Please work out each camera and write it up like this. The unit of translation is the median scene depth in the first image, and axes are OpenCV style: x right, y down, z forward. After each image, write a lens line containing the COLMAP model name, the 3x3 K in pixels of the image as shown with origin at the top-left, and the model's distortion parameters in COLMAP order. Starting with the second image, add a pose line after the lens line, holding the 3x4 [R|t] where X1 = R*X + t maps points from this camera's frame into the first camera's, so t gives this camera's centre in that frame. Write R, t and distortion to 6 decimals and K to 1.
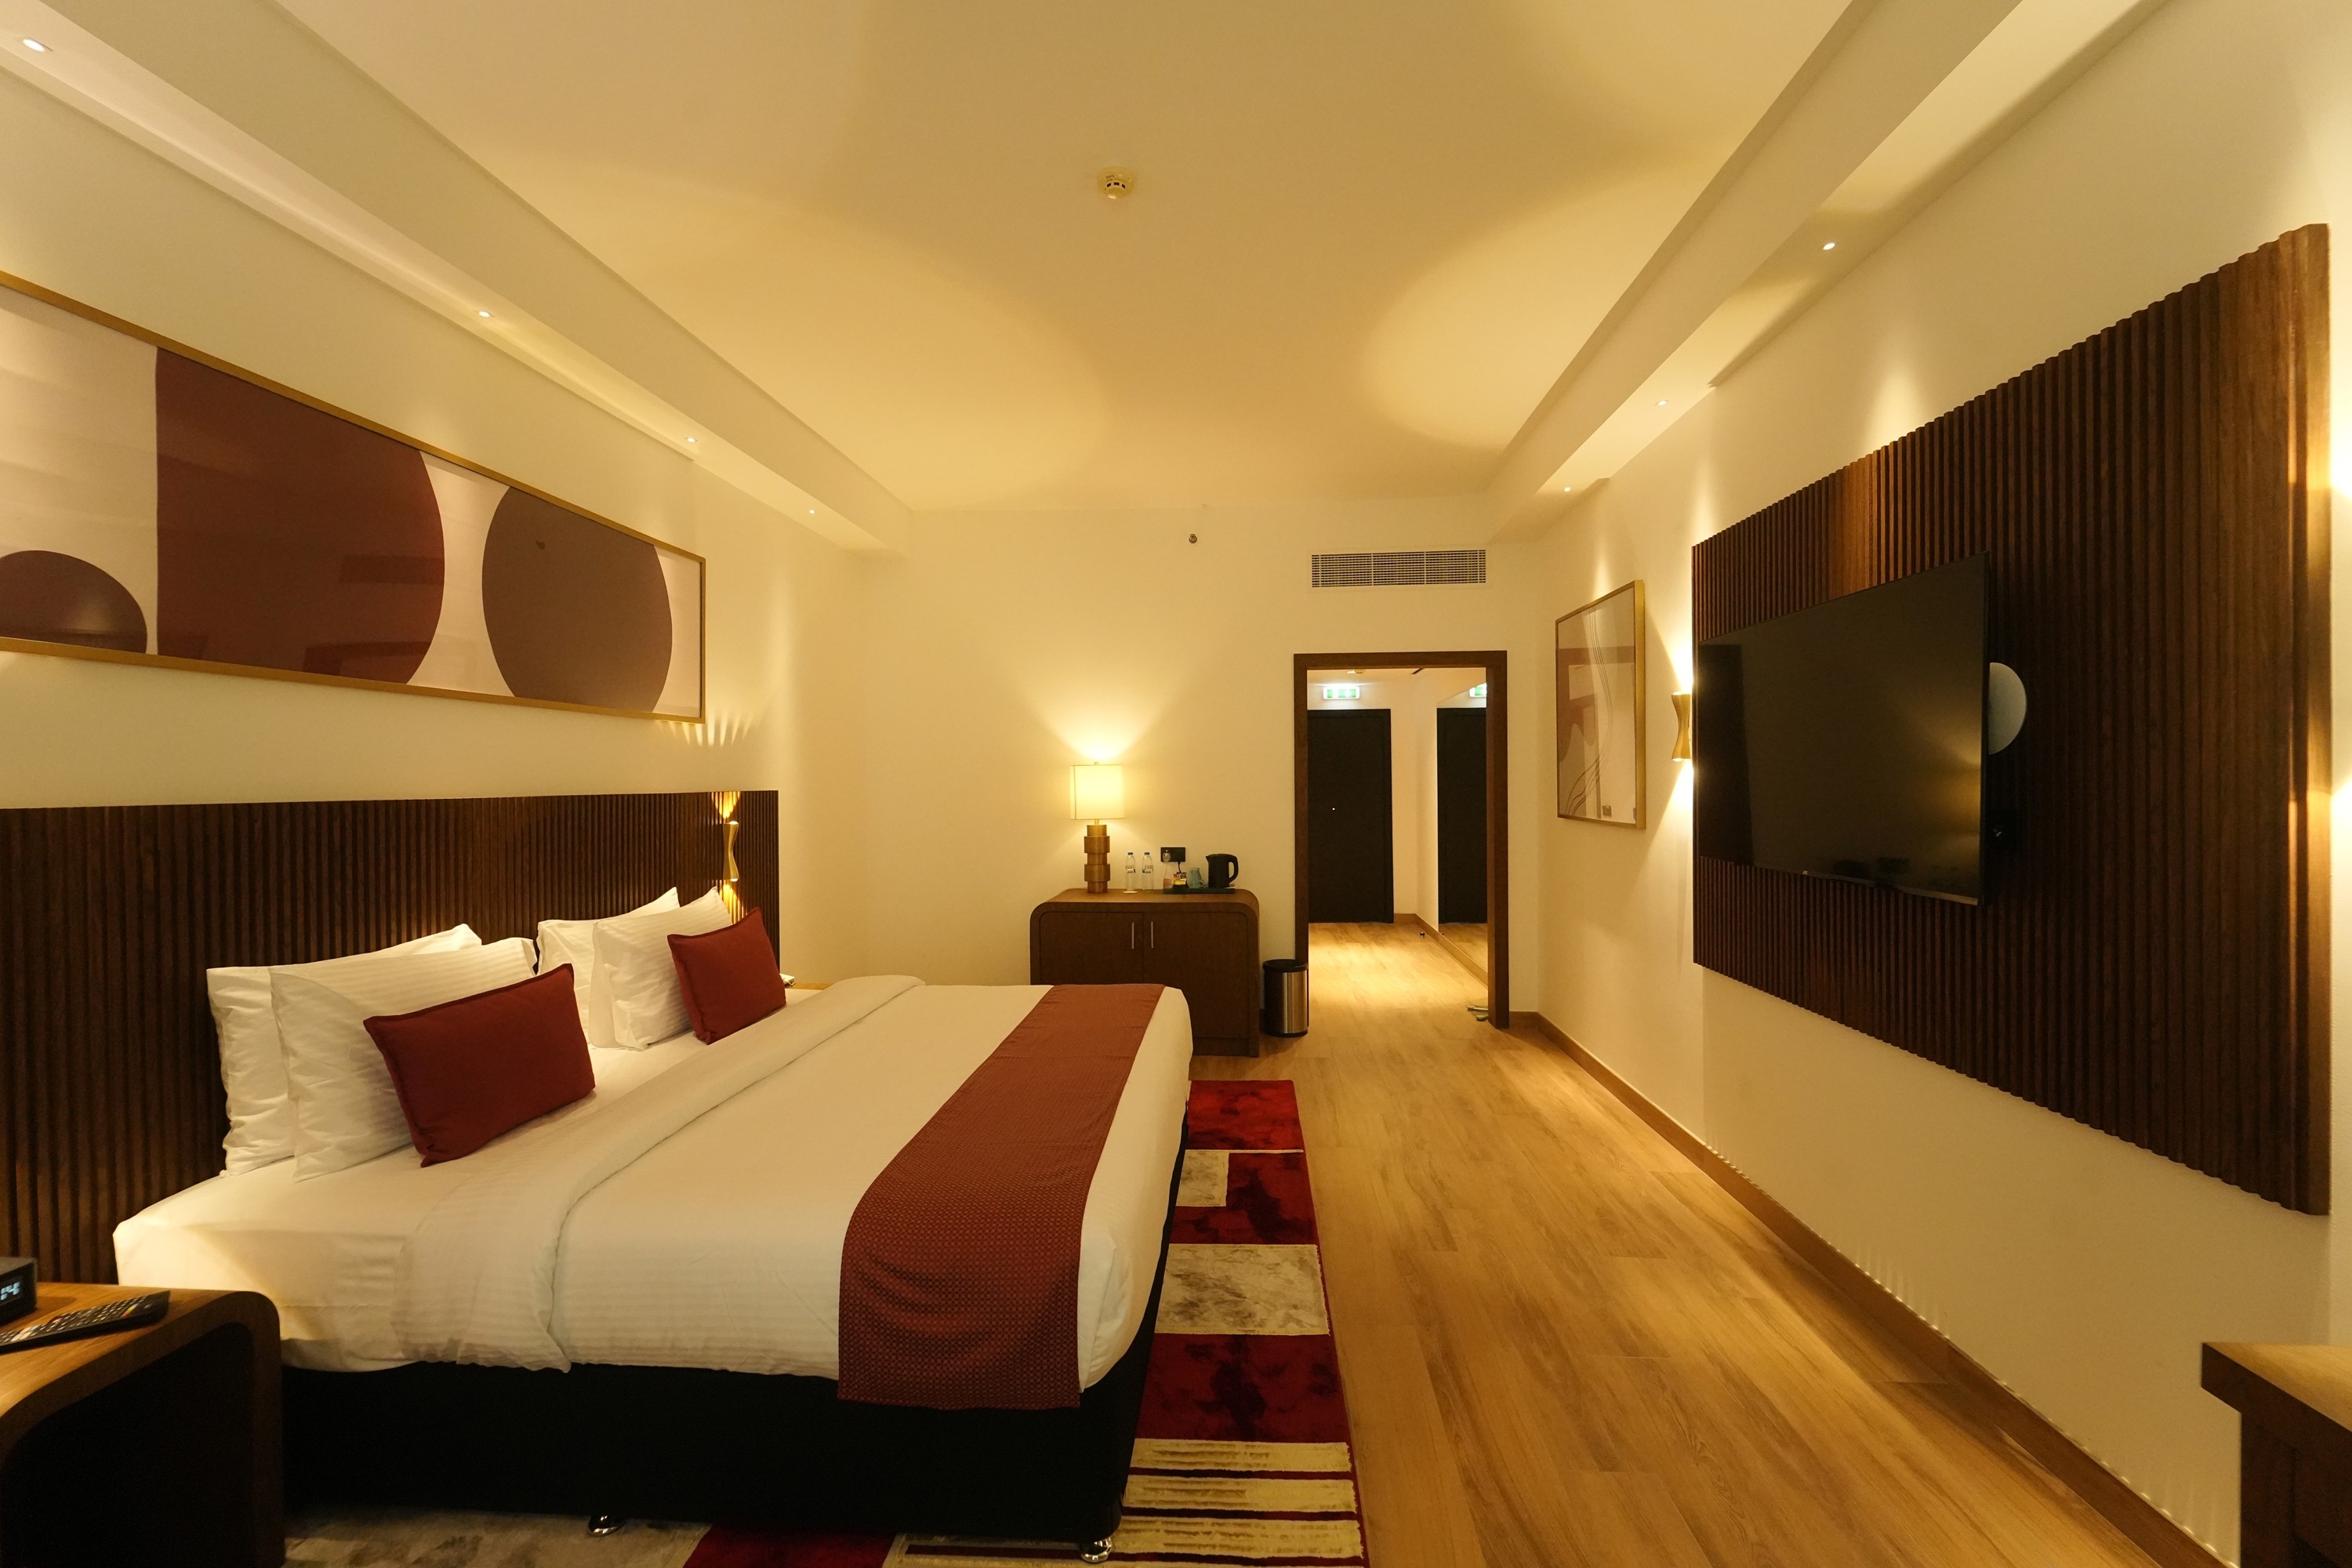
lens RADIAL K [[945.1, 0, 1176.0], [0, 945.1, 784.0], [0, 0, 1]] dist [0.001620, -0.002611]
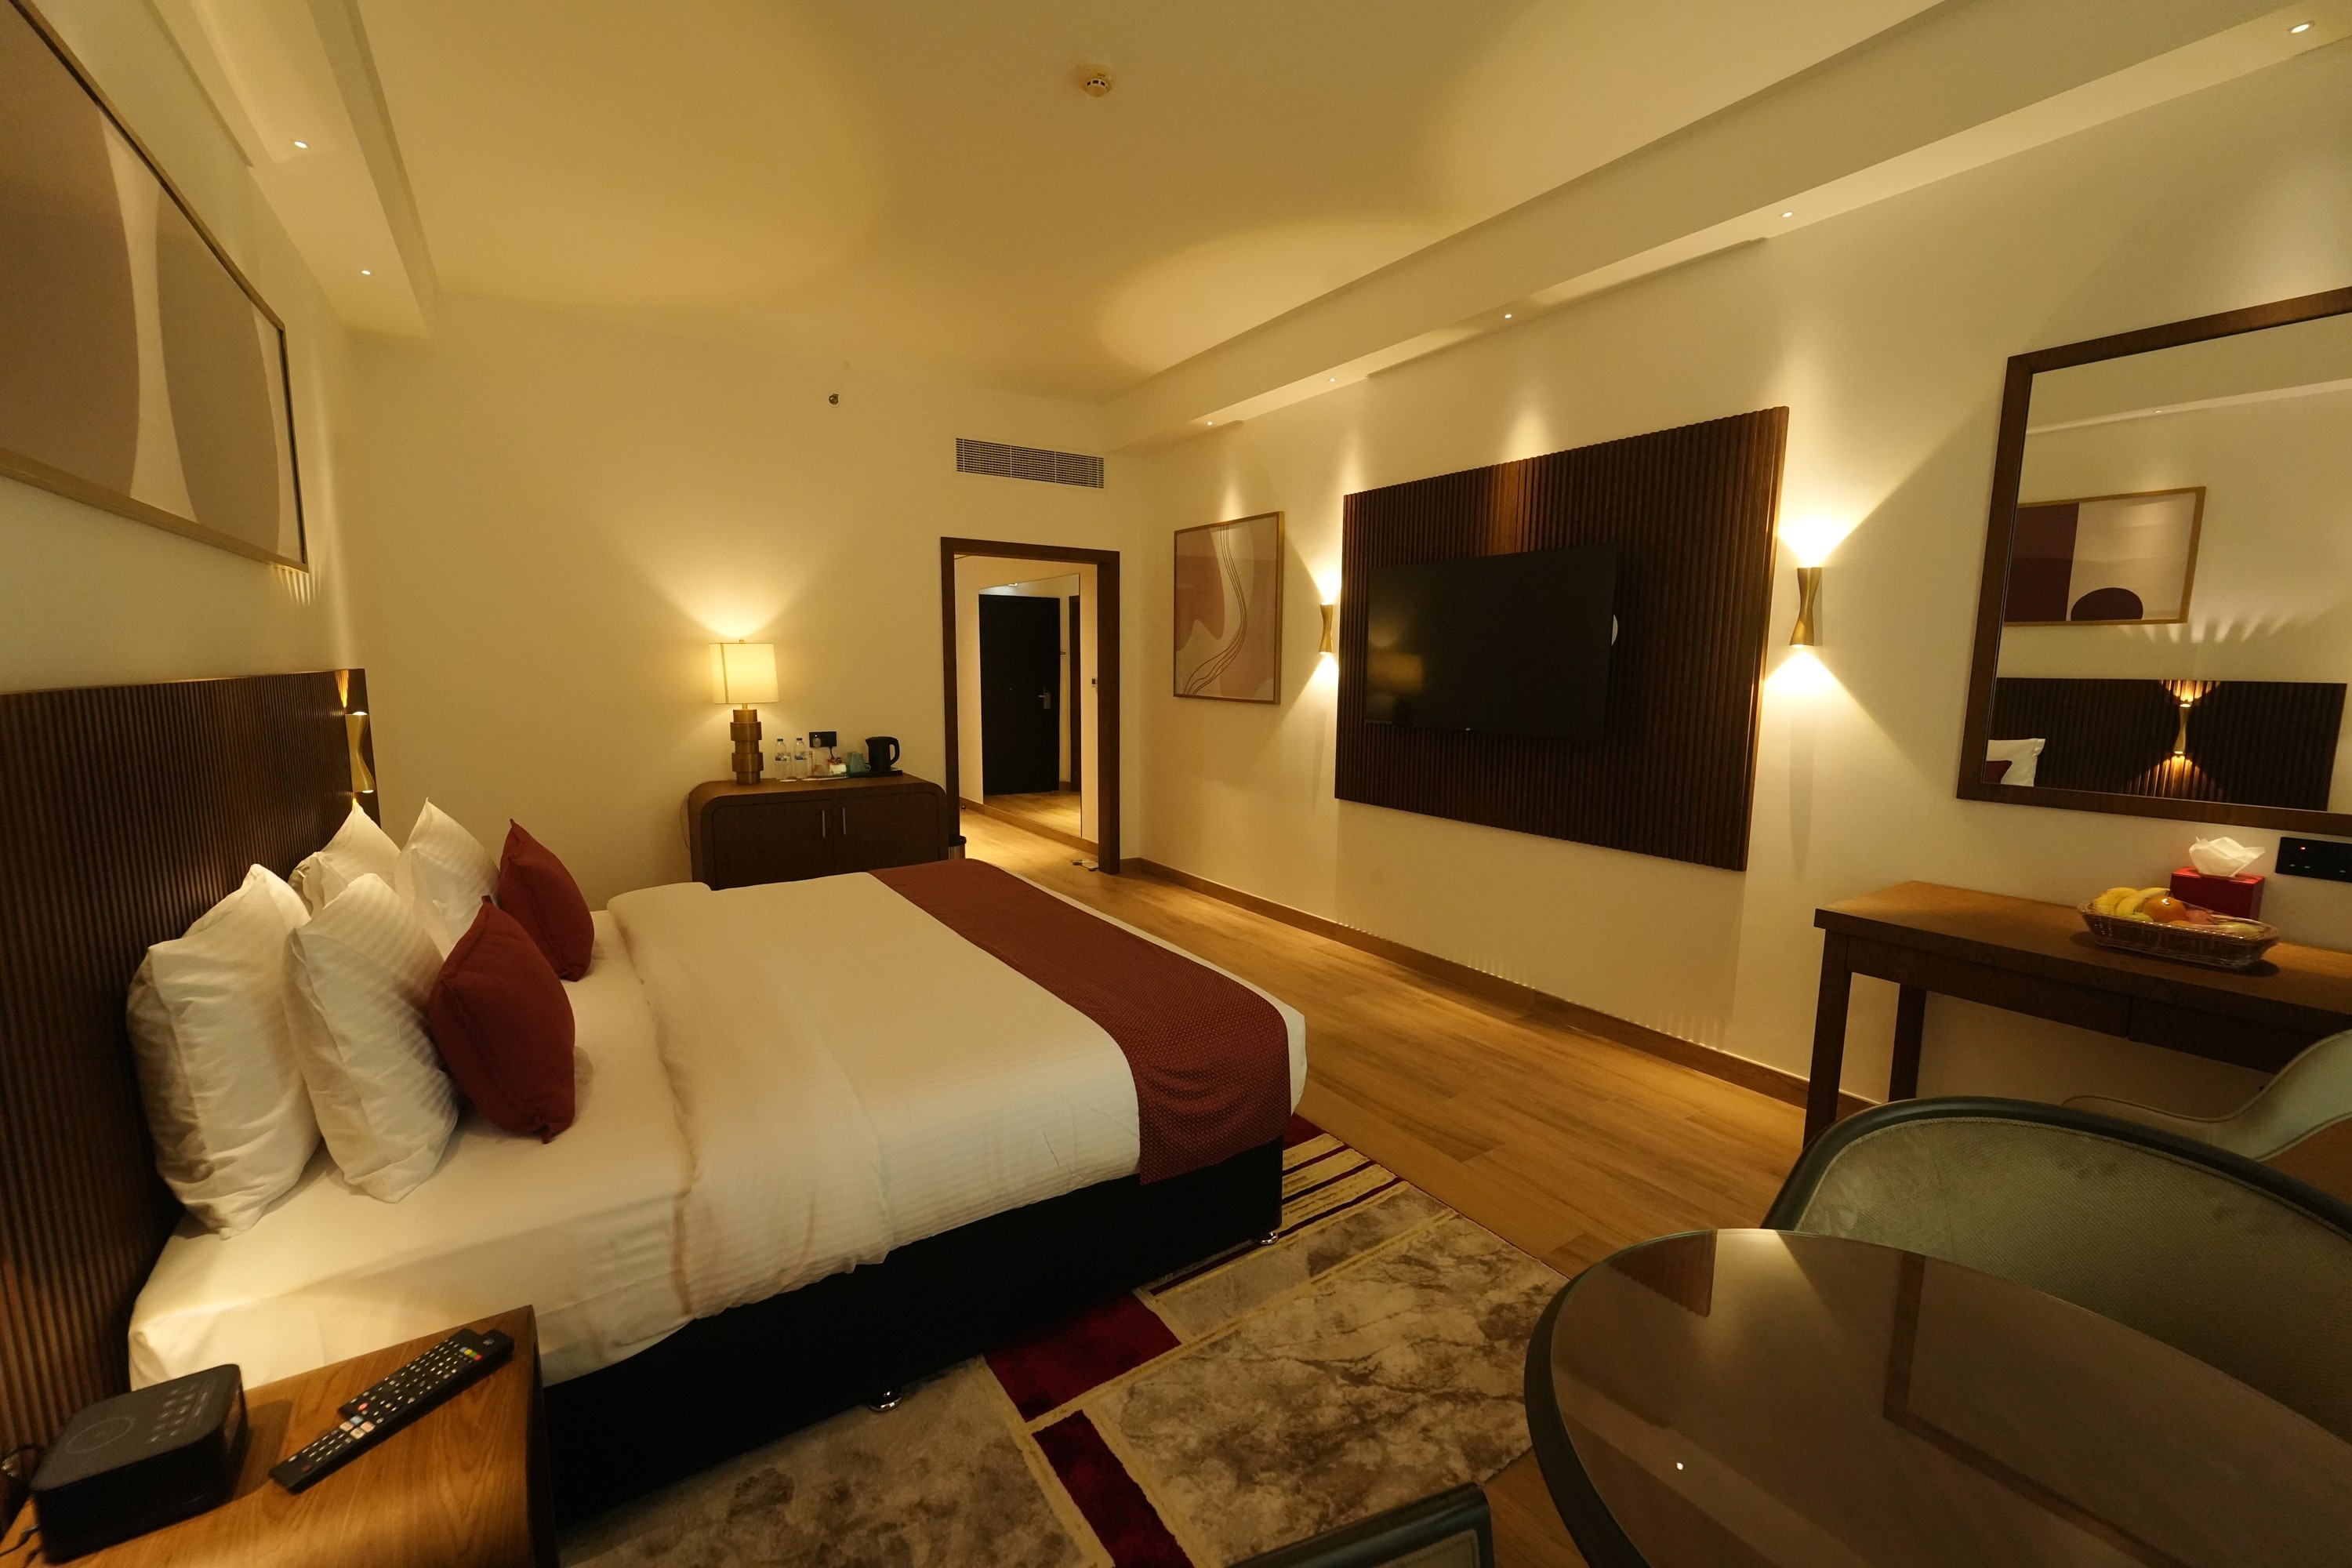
lens RADIAL K [[941.0, 0, 1184.4], [0, 941.0, 788.5], [0, 0, 1]] dist [-0.001027, 0.000059]
pose [[0.786203, -0.068419, 0.614169, -0.495878], [-0.011626, 0.992039, 0.125396, 0.000275], [-0.617859, -0.105727, 0.779149, 0.044011]]
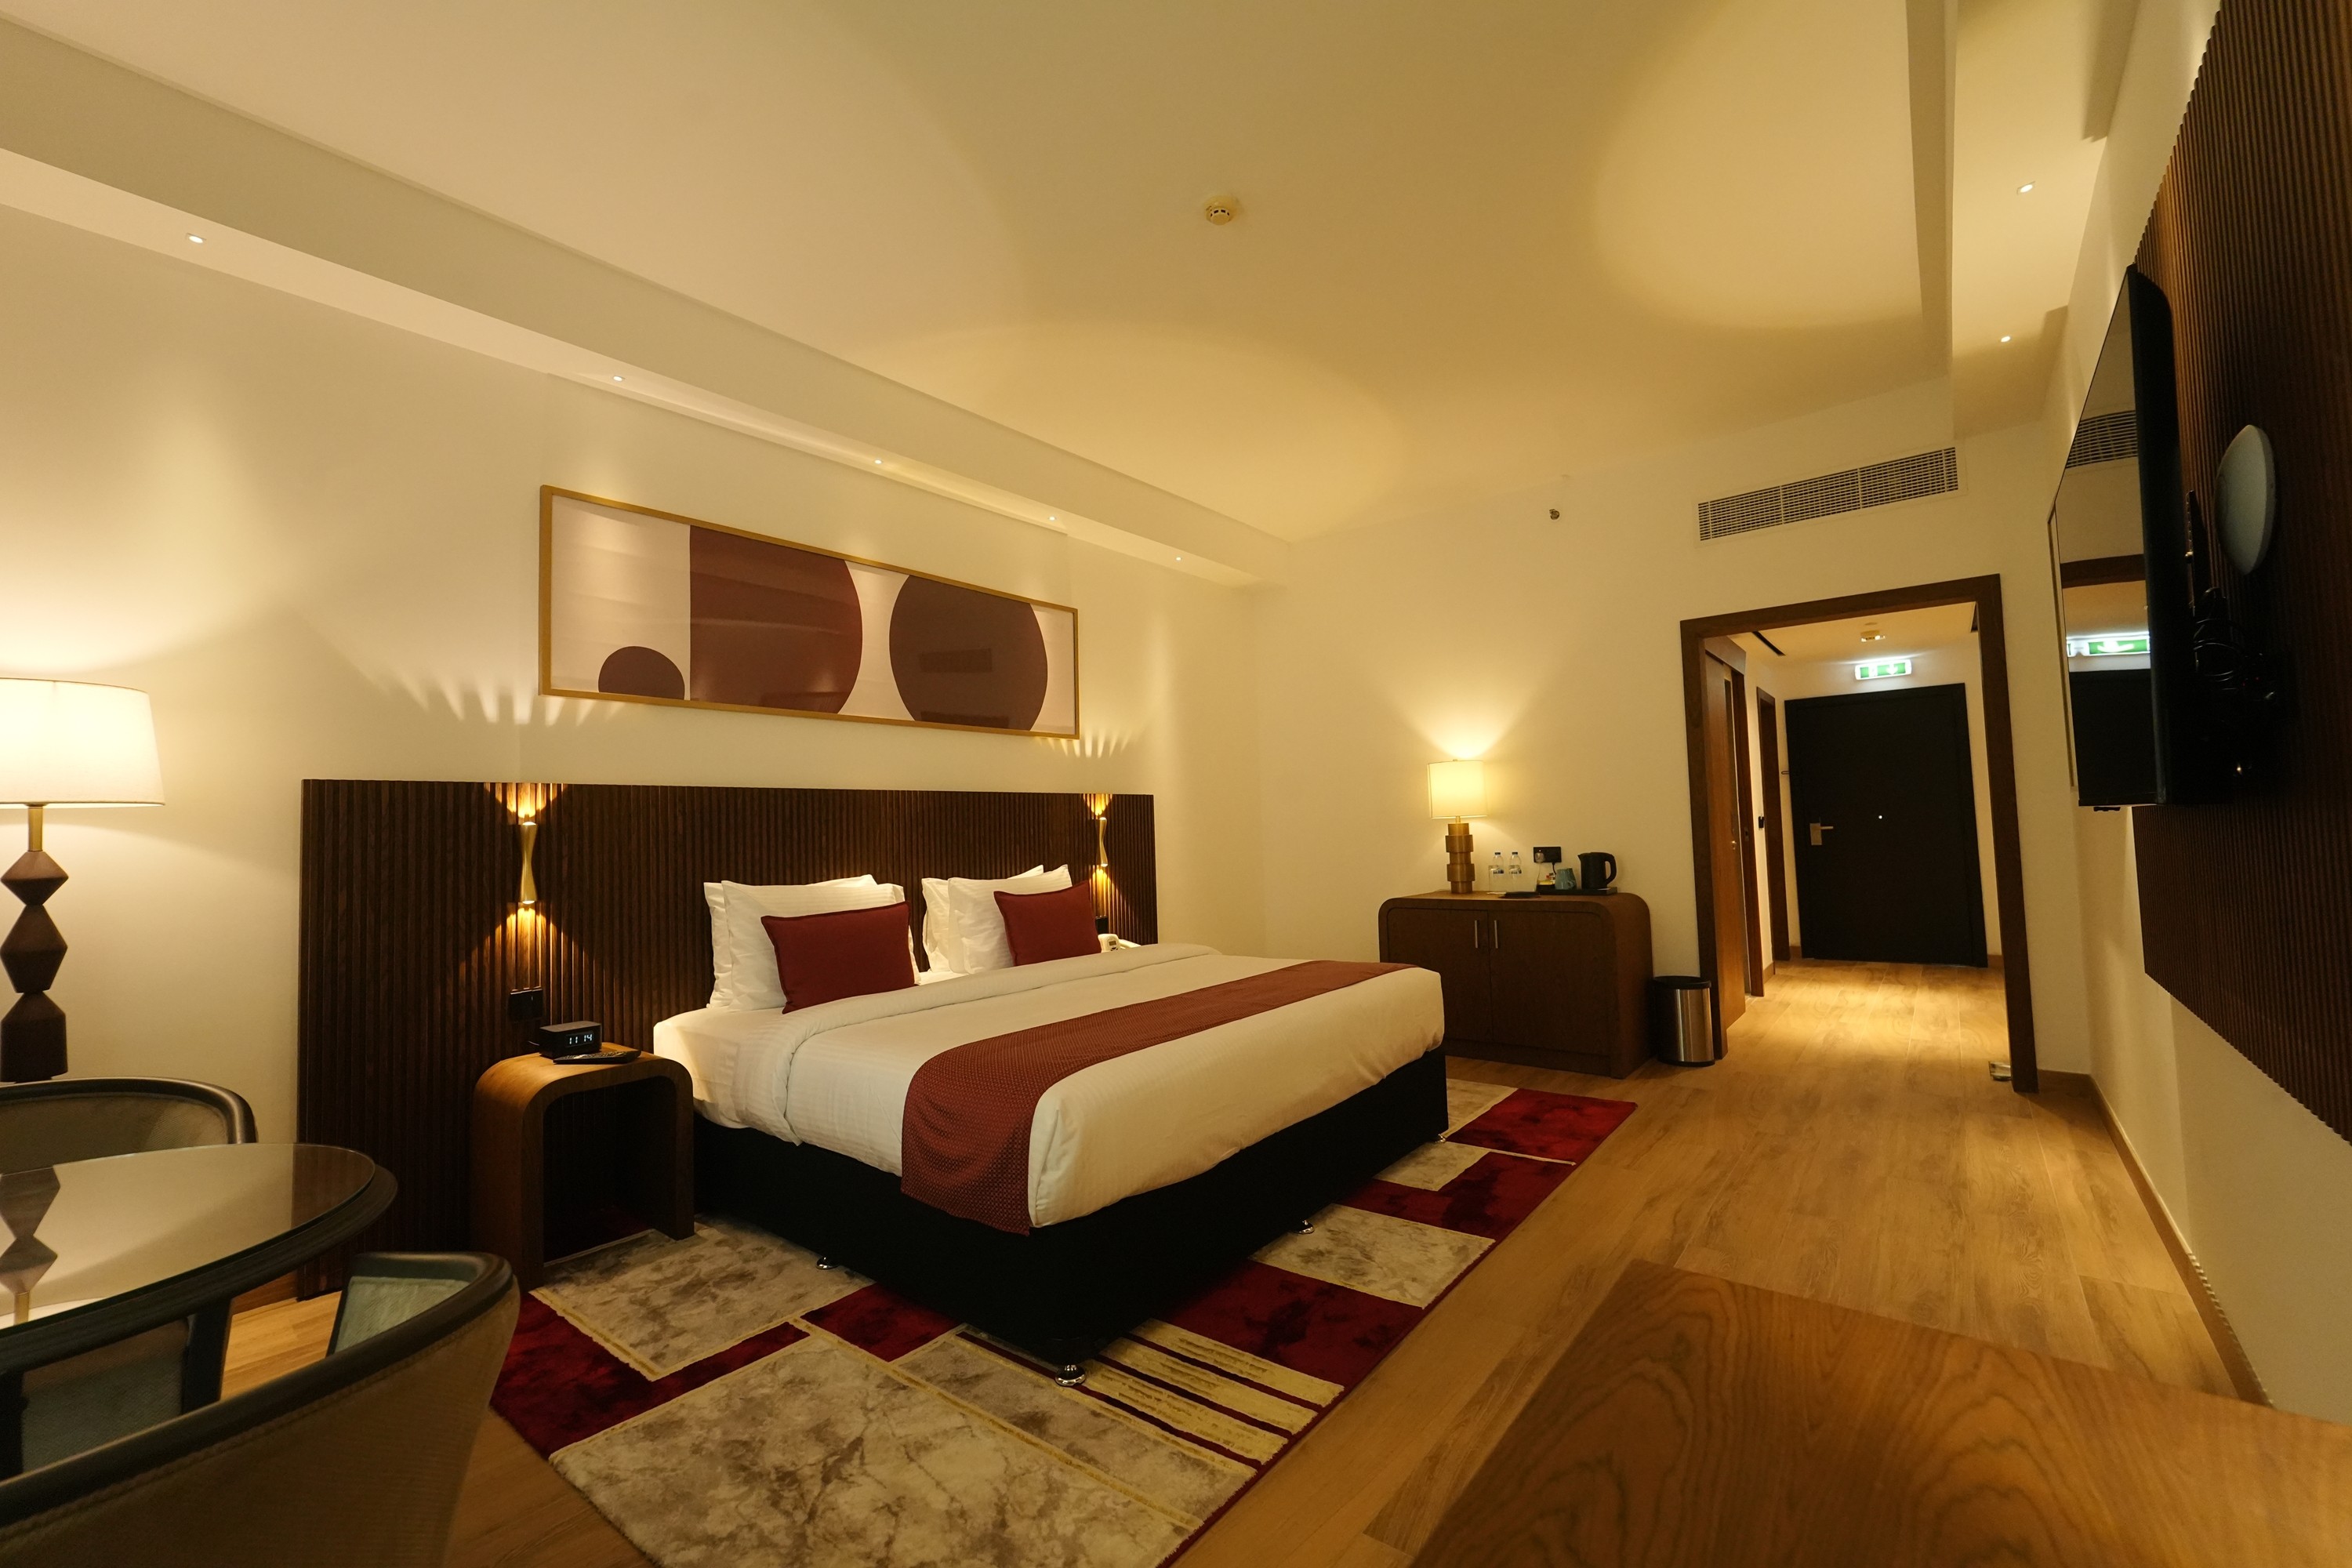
lens RADIAL K [[945.1, 0, 1176.0], [0, 945.1, 784.0], [0, 0, 1]] dist [0.001620, -0.002611]
pose [[0.822250, -0.048447, -0.567060, 0.368944], [0.022887, 0.998379, -0.052110, 0.074430], [0.568666, 0.029869, 0.822026, 0.050164]]
